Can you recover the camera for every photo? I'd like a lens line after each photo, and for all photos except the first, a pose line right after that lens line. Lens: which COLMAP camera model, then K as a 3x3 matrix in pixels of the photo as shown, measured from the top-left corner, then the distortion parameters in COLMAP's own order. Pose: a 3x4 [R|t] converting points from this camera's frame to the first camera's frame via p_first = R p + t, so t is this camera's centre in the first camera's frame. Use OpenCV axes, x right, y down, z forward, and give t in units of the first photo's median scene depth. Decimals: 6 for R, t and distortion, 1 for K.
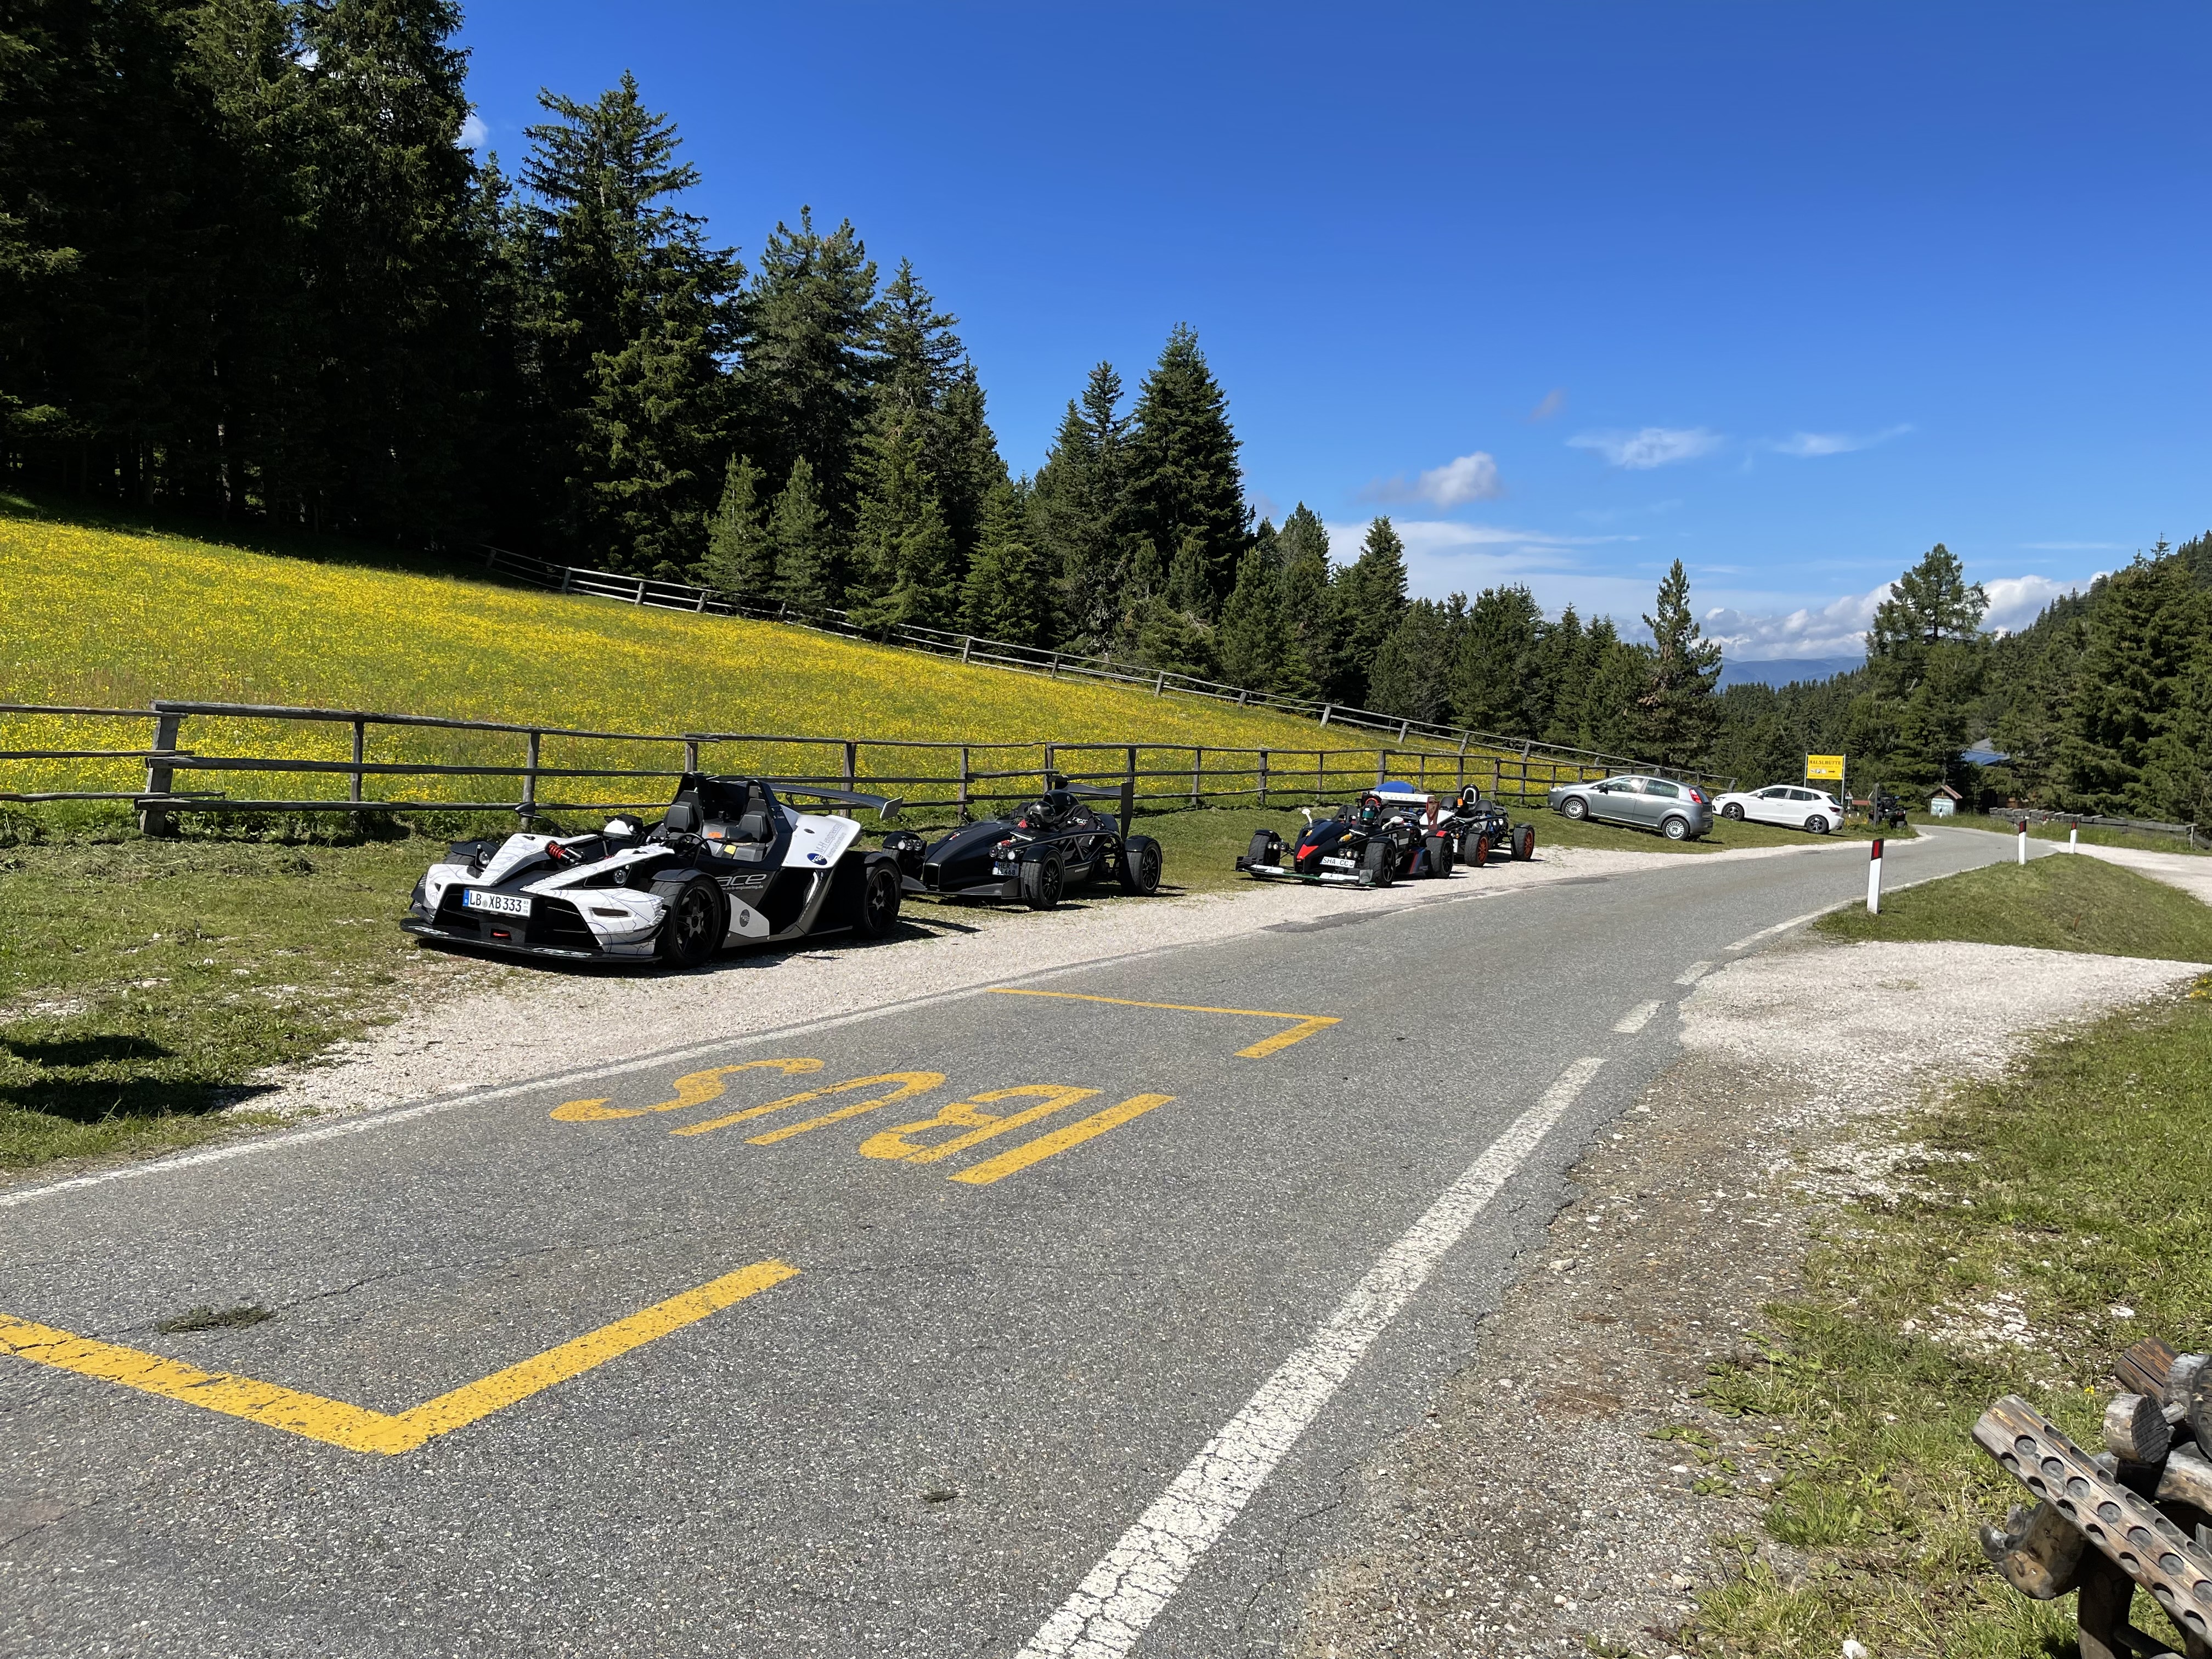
lens RADIAL K [[1662.2, 0, 1109.1], [0, 1662.2, 814.9], [0, 0, 1]] dist [0.075837, -0.095150]
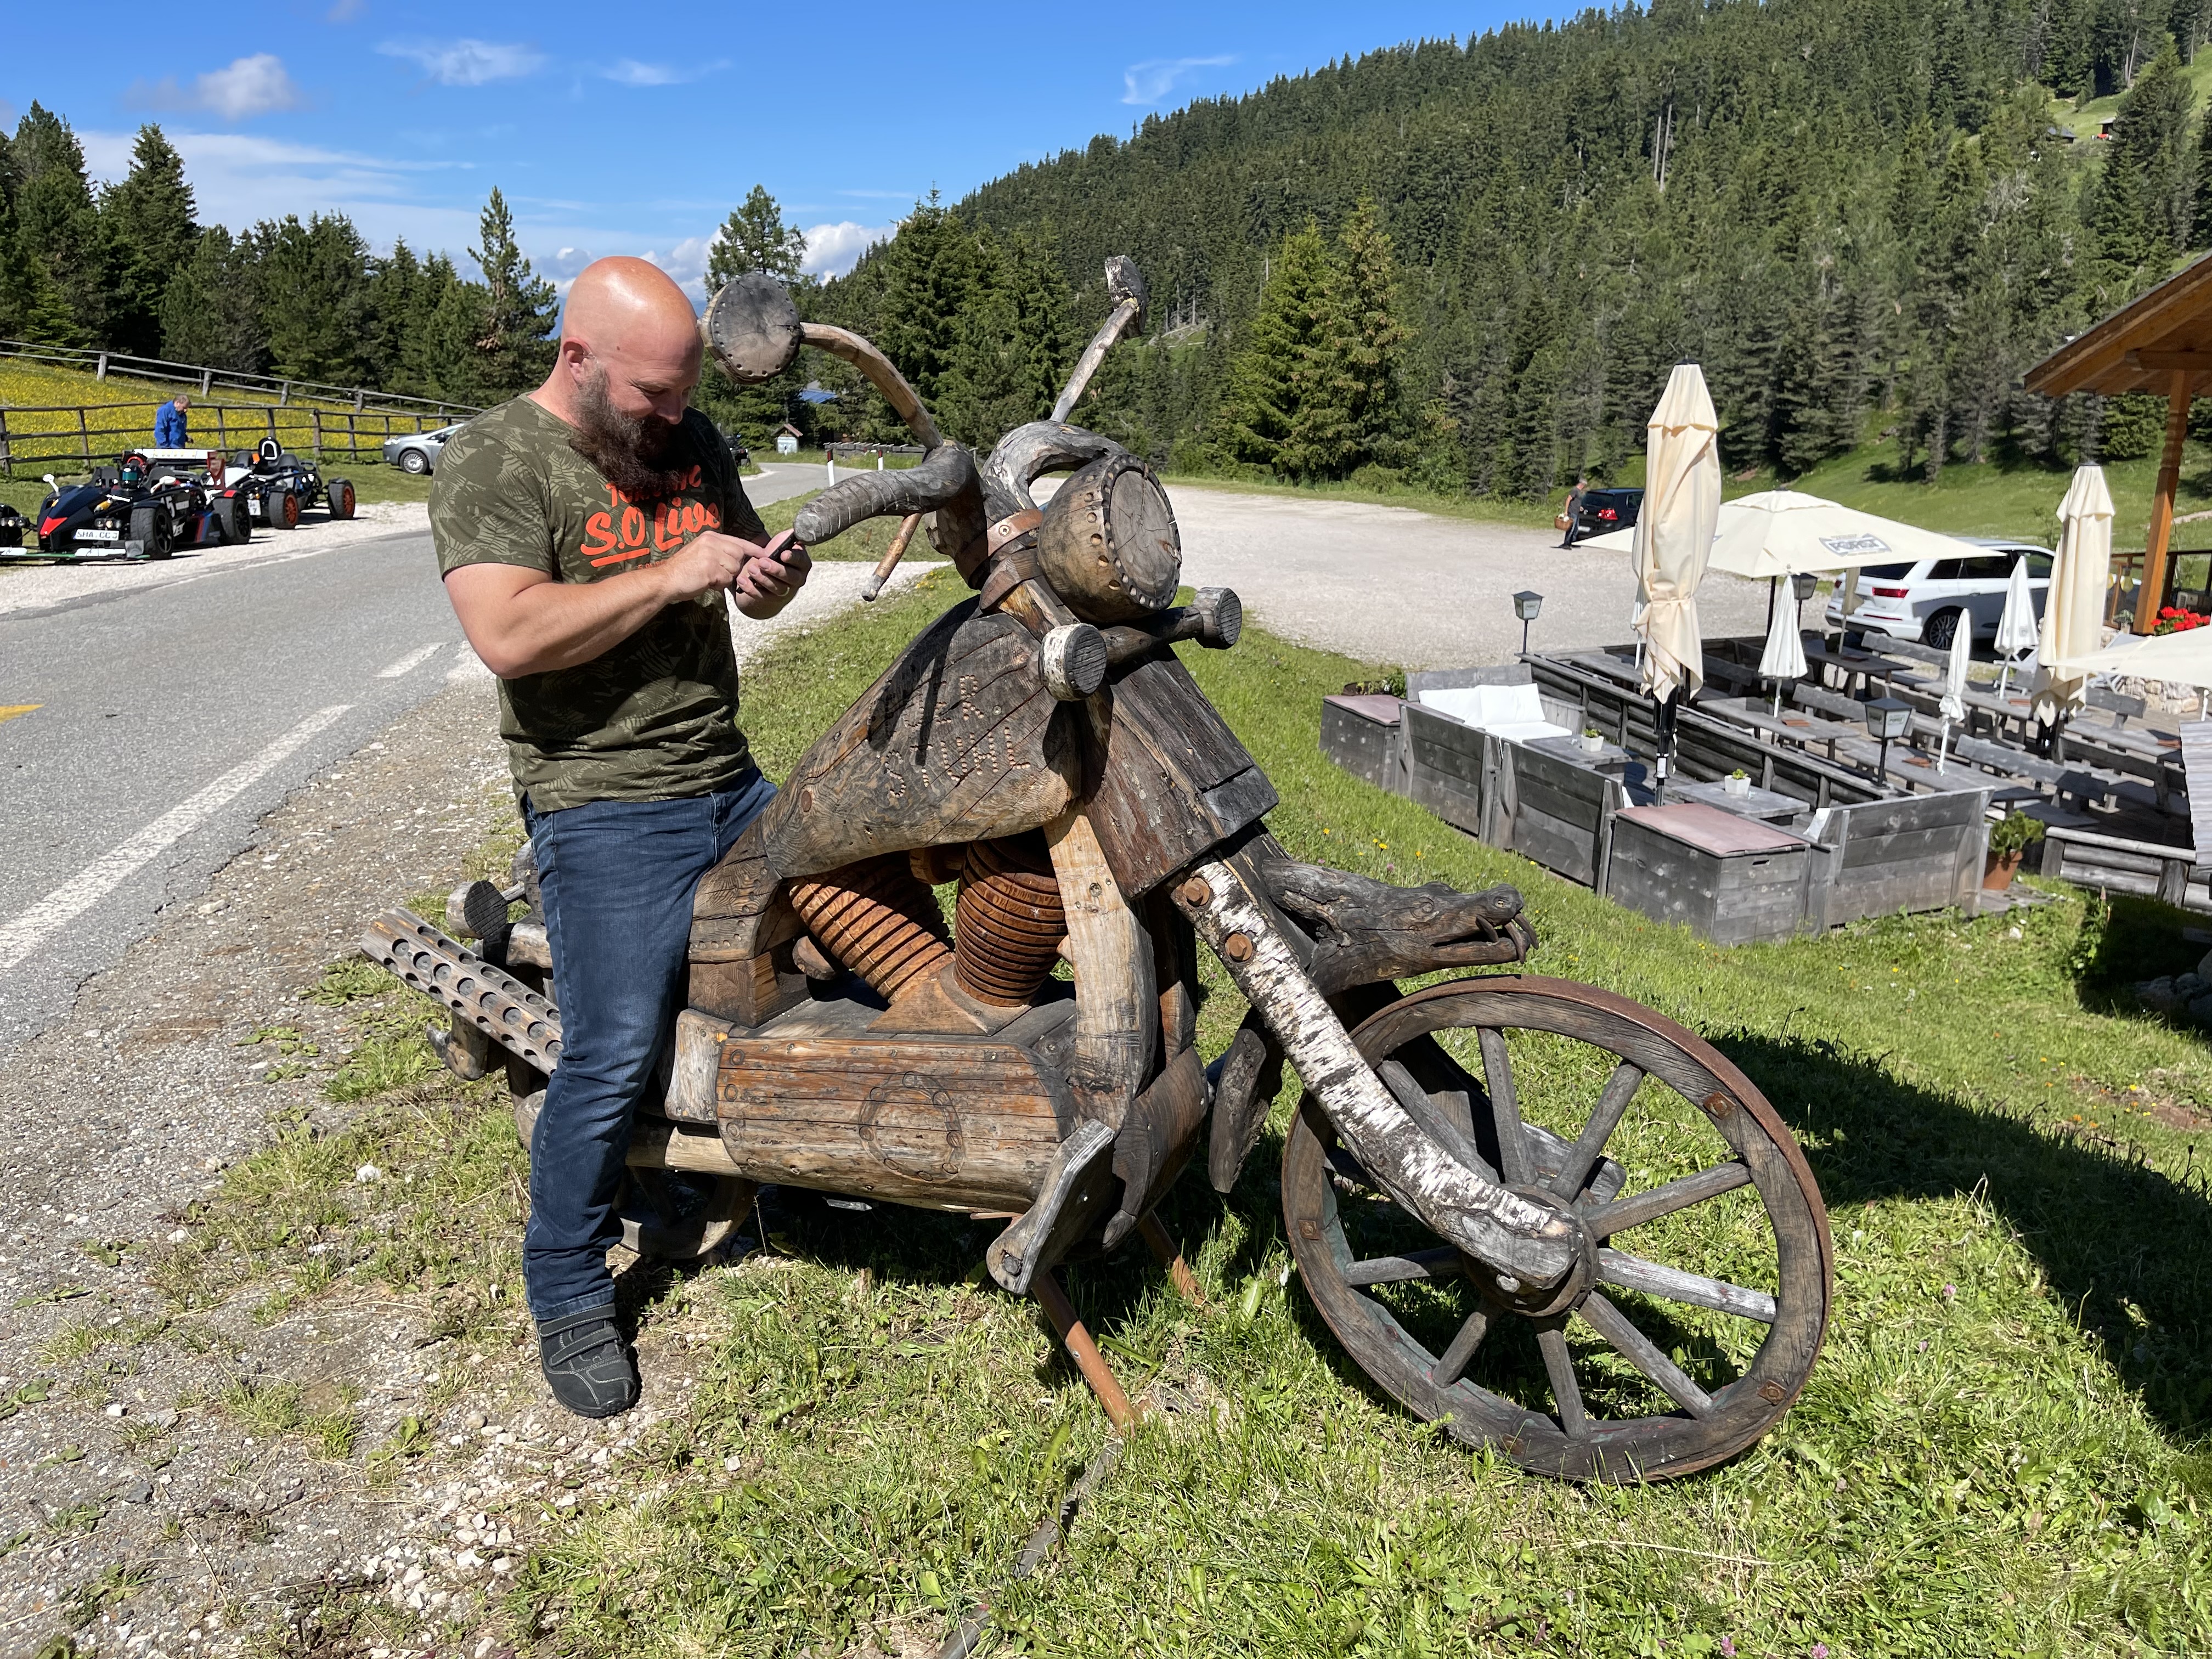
lens RADIAL K [[1662.2, 0, 1102.5], [0, 1662.2, 818.0], [0, 0, 1]] dist [0.075837, -0.095150]
pose [[0.803335, -0.179953, 0.567689, 0.011348], [0.060642, 0.973016, 0.222625, 0.002779], [-0.592432, -0.144416, 0.792570, -0.004766]]
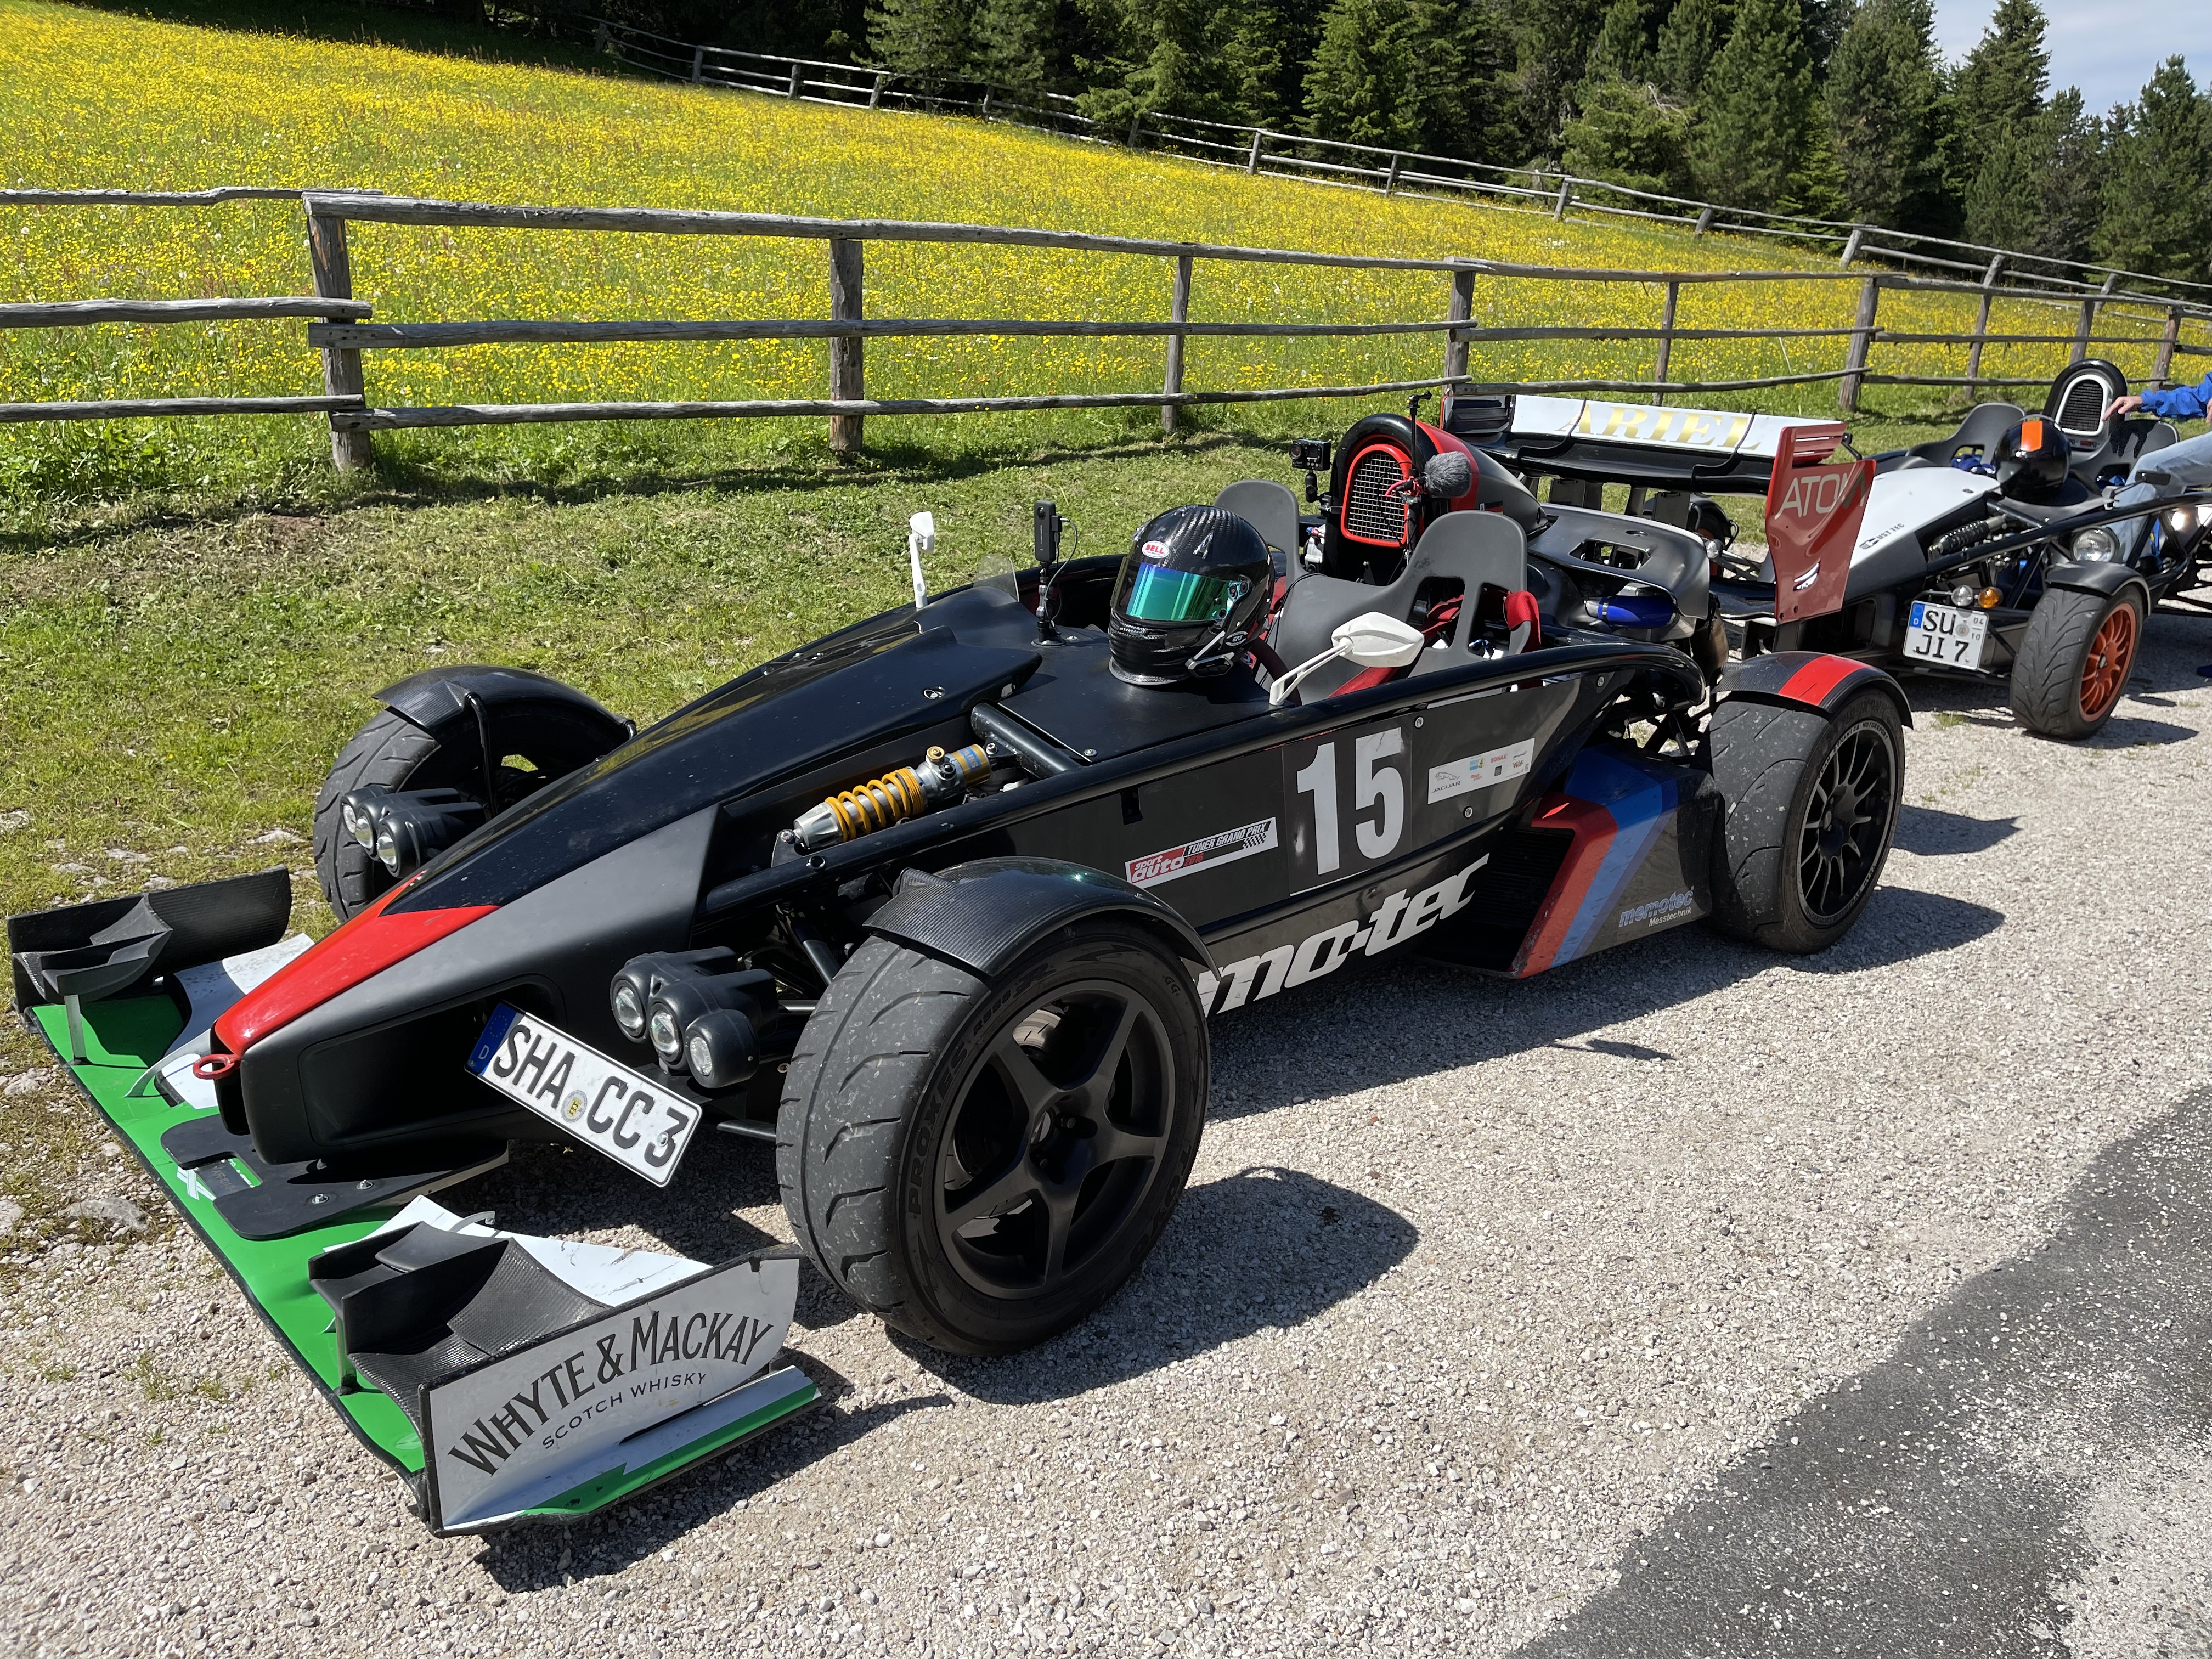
lens RADIAL K [[1662.2, 0, 1126.3], [0, 1662.2, 823.8], [0, 0, 1]] dist [0.075837, -0.095150]
pose [[0.955583, 0.076491, -0.284625, 0.066419], [-0.005085, 0.969869, 0.243575, -0.005023], [0.294680, -0.231309, 0.927179, 0.302415]]
